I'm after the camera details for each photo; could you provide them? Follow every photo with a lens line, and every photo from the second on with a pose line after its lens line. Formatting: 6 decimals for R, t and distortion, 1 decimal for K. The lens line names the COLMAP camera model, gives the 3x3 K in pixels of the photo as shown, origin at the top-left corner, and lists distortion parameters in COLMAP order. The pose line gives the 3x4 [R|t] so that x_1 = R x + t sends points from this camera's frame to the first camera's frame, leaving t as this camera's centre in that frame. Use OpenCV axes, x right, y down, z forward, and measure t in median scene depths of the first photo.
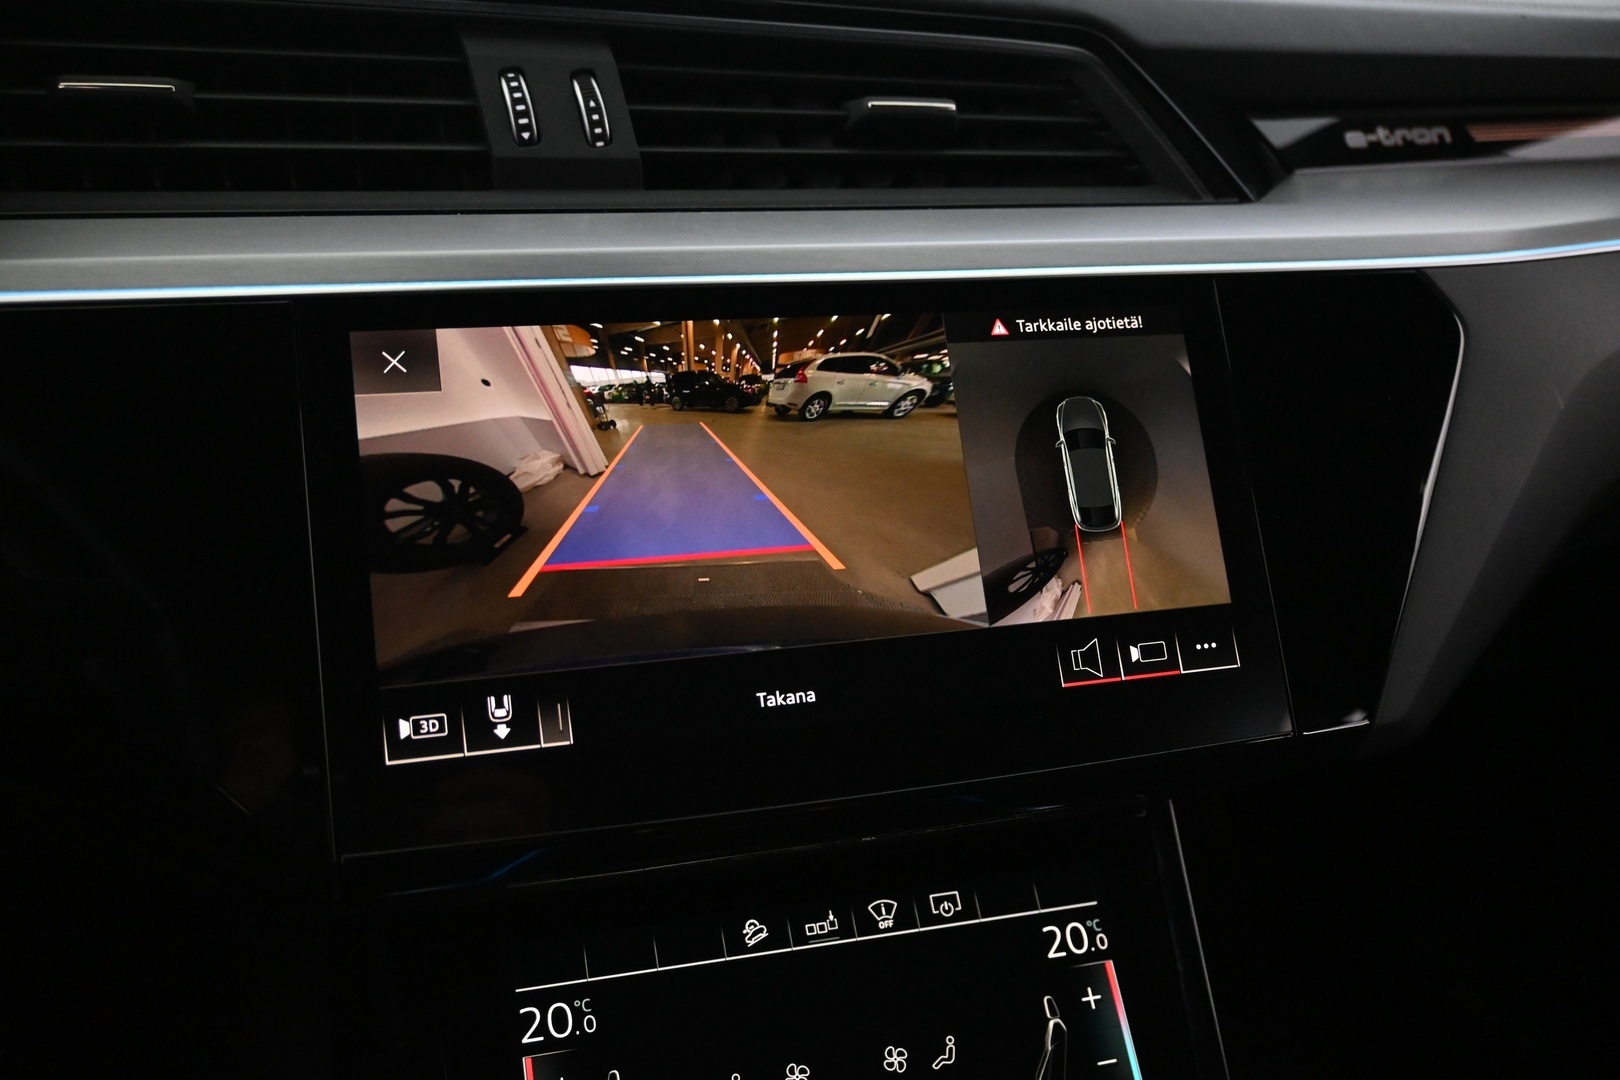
lens RADIAL K [[1540.4, 0, 814.5], [0, 1540.4, 537.2], [0, 0, 1]] dist [0.000465, 0.000000]
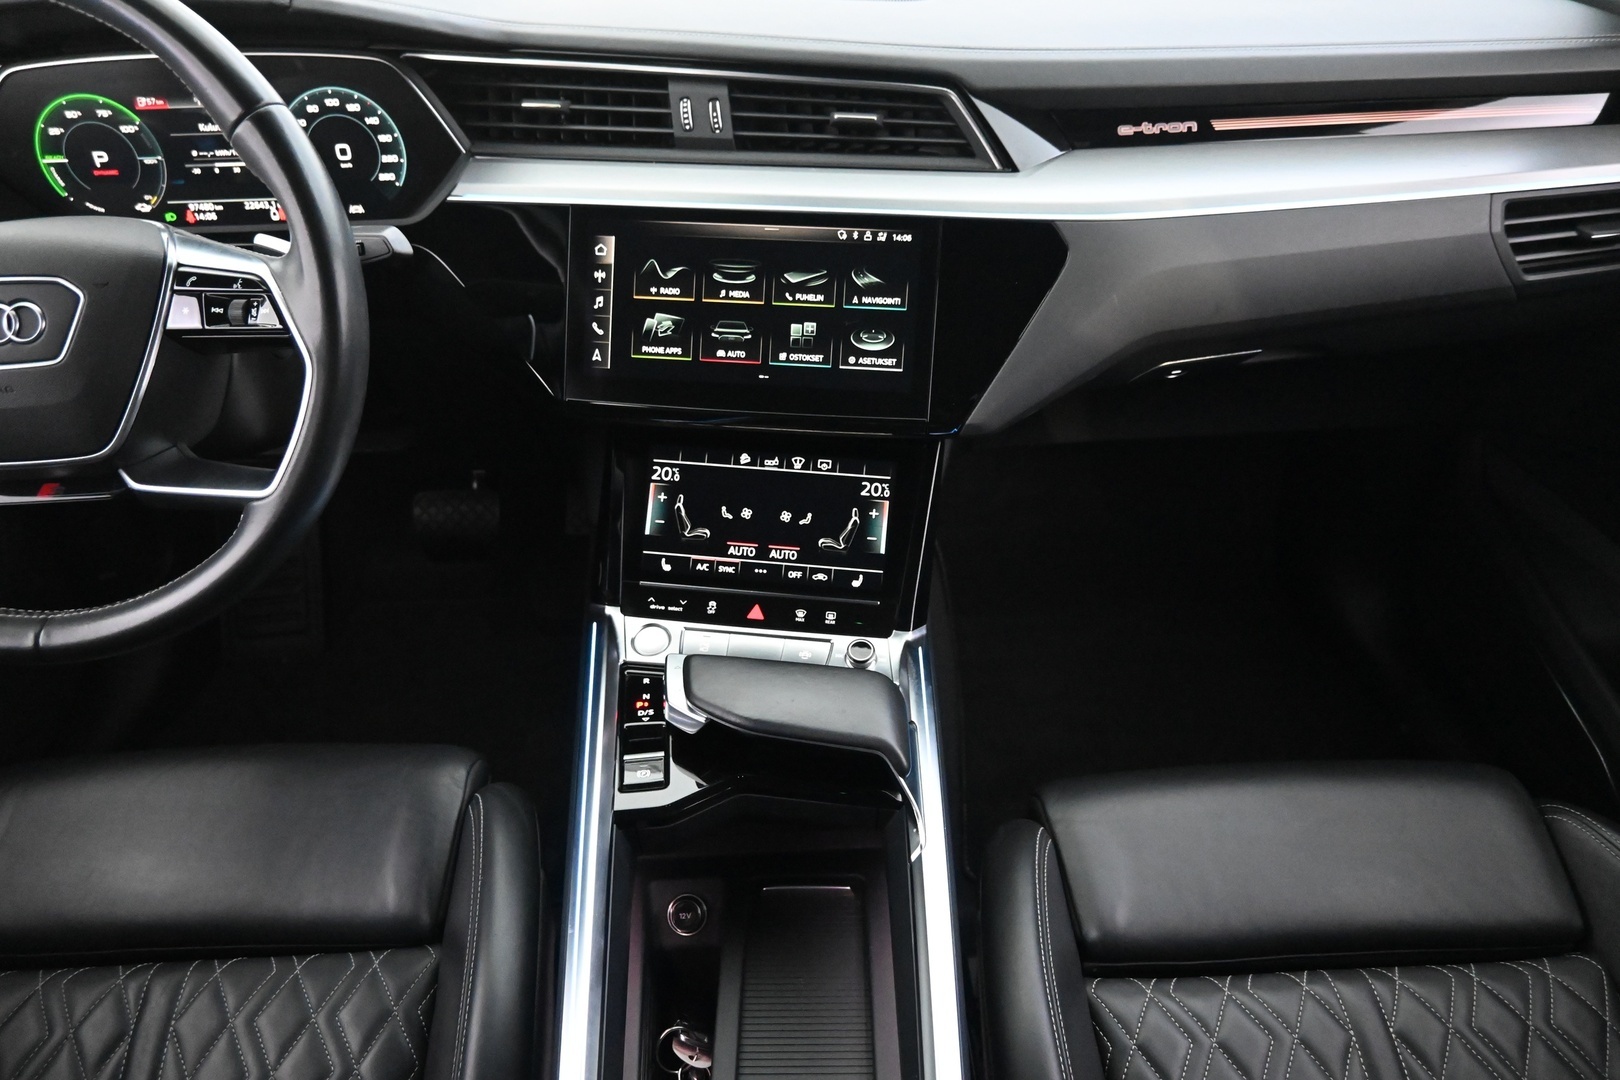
lens RADIAL K [[1119.8, 0, 810.0], [0, 1119.8, 542.7], [0, 0, 1]] dist [0.004031, -0.004133]
pose [[0.899719, 0.223222, -0.375071, 0.792839], [-0.106162, 0.945440, 0.308015, -0.200609], [0.423363, -0.237308, 0.874328, -0.629663]]
